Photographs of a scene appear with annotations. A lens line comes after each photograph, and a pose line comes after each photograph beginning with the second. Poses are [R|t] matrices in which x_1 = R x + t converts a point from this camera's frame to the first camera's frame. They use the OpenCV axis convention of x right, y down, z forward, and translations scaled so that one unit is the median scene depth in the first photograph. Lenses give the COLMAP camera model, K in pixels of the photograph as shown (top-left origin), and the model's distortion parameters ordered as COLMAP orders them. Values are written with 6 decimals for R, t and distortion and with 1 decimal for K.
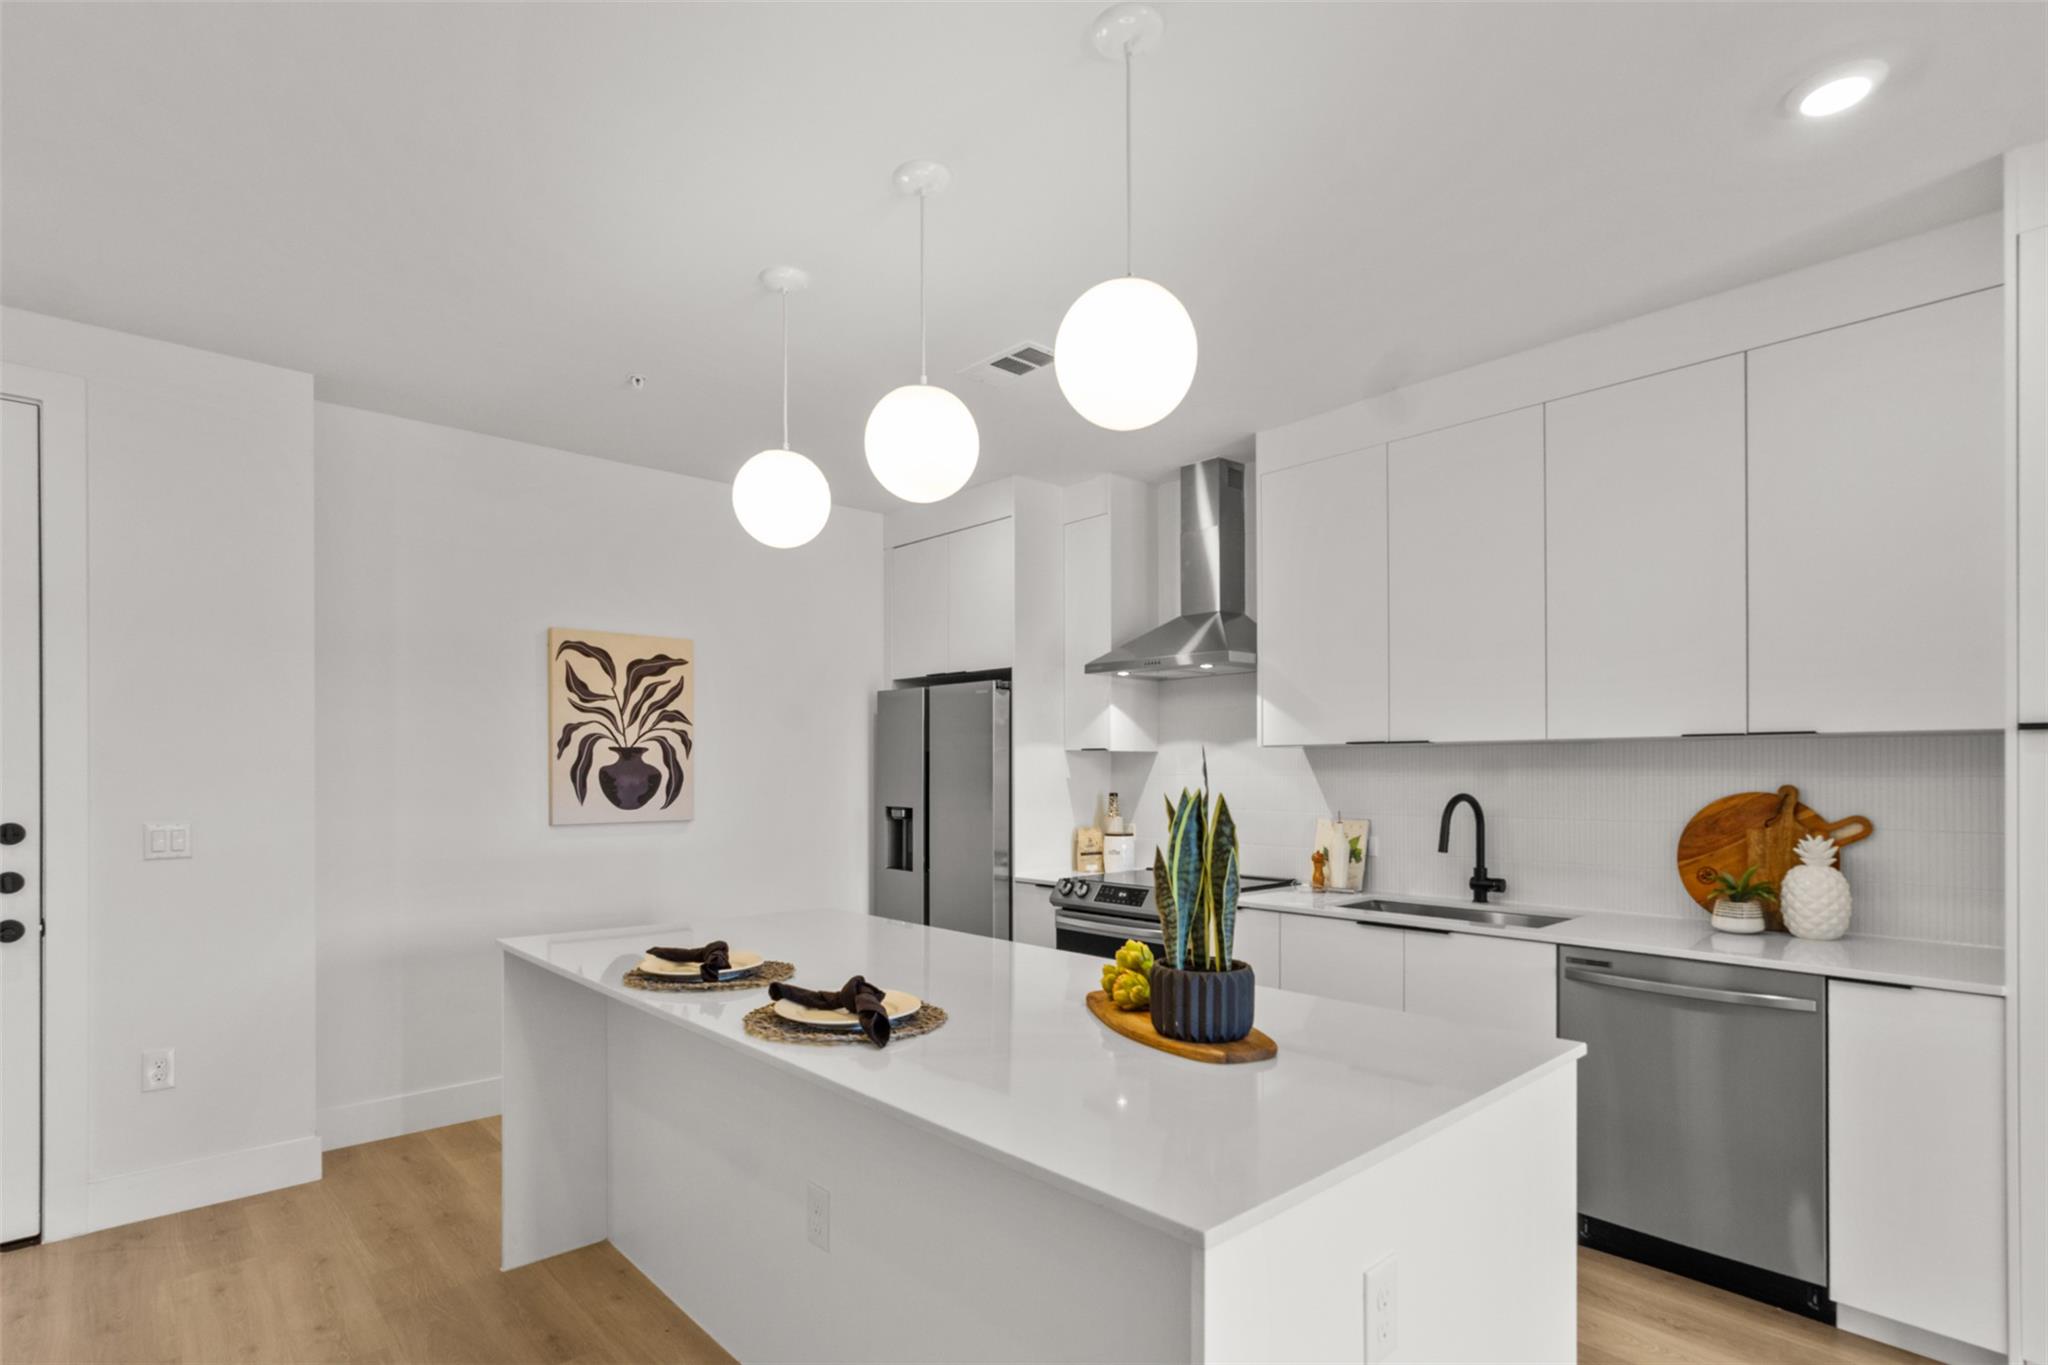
lens RADIAL K [[1015.6, 0, 1018.2], [0, 1015.6, 768.0], [0, 0, 1]] dist [0.000509, 0.000777]
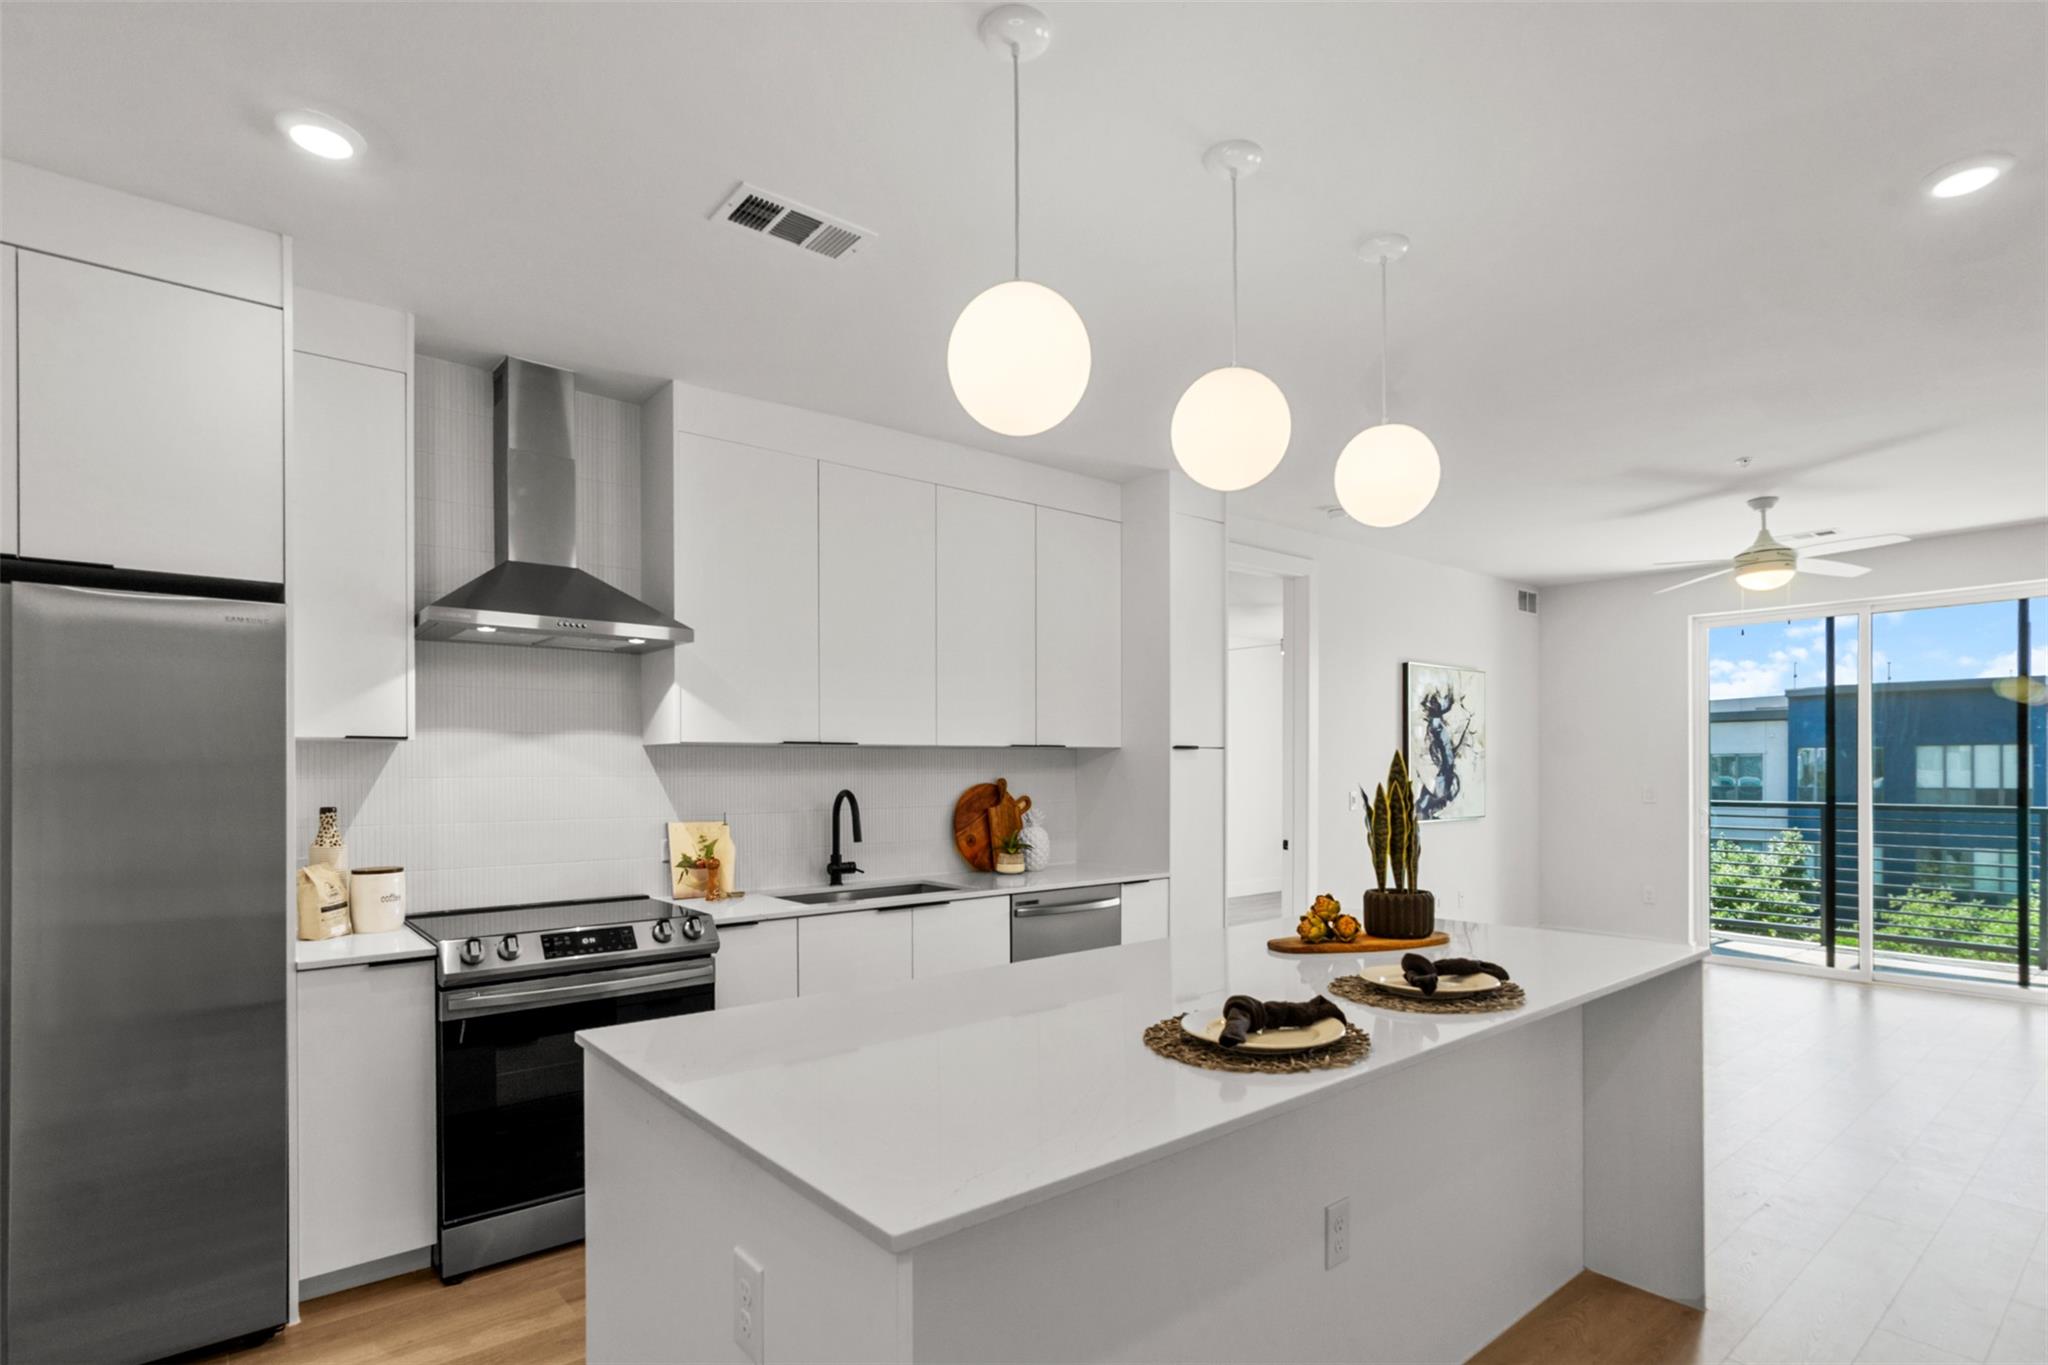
lens RADIAL K [[1006.4, 0, 1017.8], [0, 1006.4, 773.9], [0, 0, 1]] dist [0.002196, 0.000628]
pose [[0.053458, -0.004635, 0.998559, -0.565325], [0.002316, 0.999987, 0.004517, 0.001922], [-0.998567, 0.002071, 0.053468, 0.618997]]
